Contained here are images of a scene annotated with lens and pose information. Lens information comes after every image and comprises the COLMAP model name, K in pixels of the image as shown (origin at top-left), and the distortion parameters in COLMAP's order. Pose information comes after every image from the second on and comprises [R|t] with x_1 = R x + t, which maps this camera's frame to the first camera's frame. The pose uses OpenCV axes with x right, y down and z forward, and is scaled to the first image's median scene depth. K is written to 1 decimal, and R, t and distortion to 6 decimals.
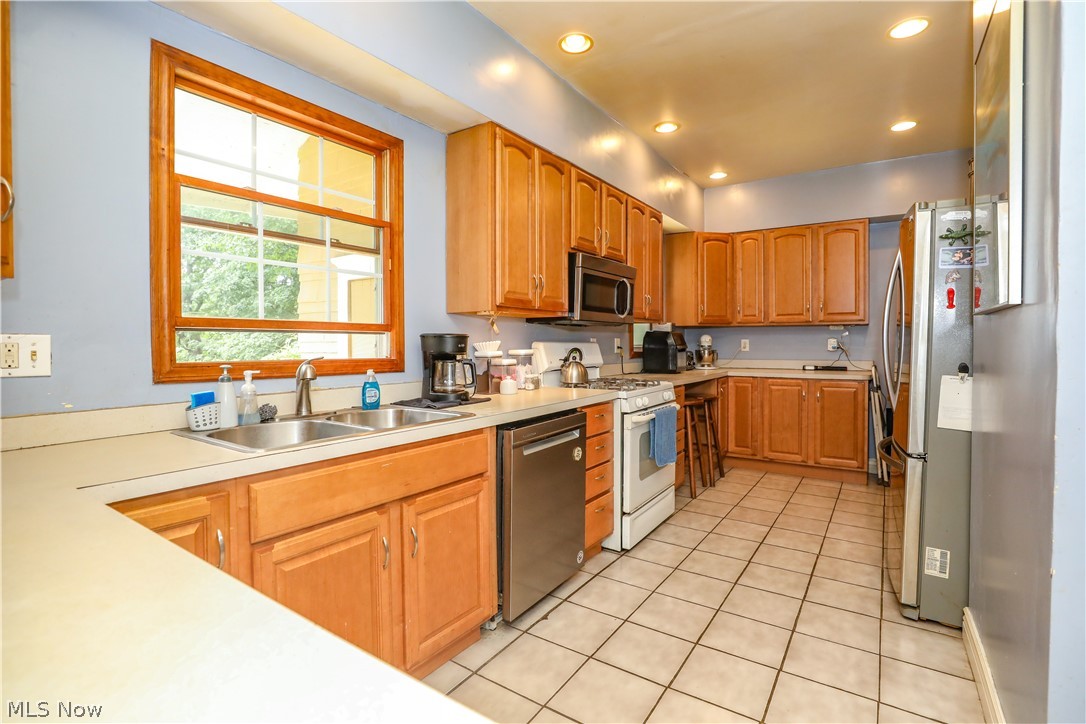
lens RADIAL K [[503.9, 0, 541.4], [0, 503.9, 343.7], [0, 0, 1]] dist [-0.022727, 0.000919]
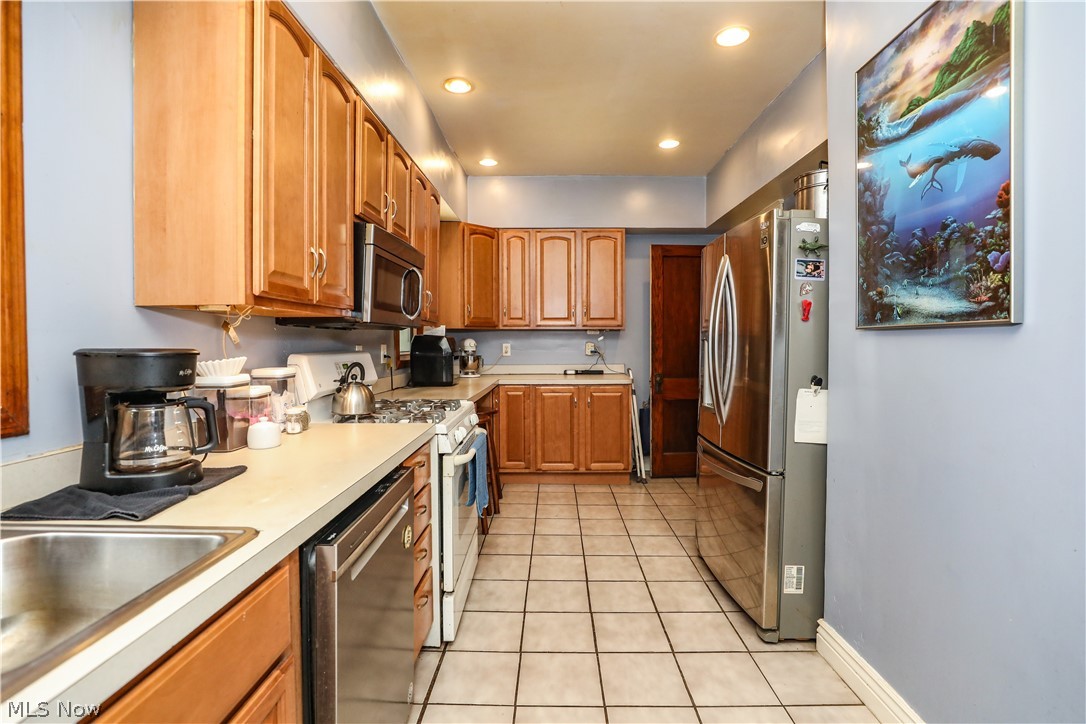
lens RADIAL K [[503.9, 0, 541.4], [0, 503.9, 343.7], [0, 0, 1]] dist [-0.022727, 0.000919]
pose [[0.832115, -0.004810, 0.554582, -0.105751], [0.003198, 0.999987, 0.003874, -0.019732], [-0.554593, -0.001450, 0.832120, 0.297804]]
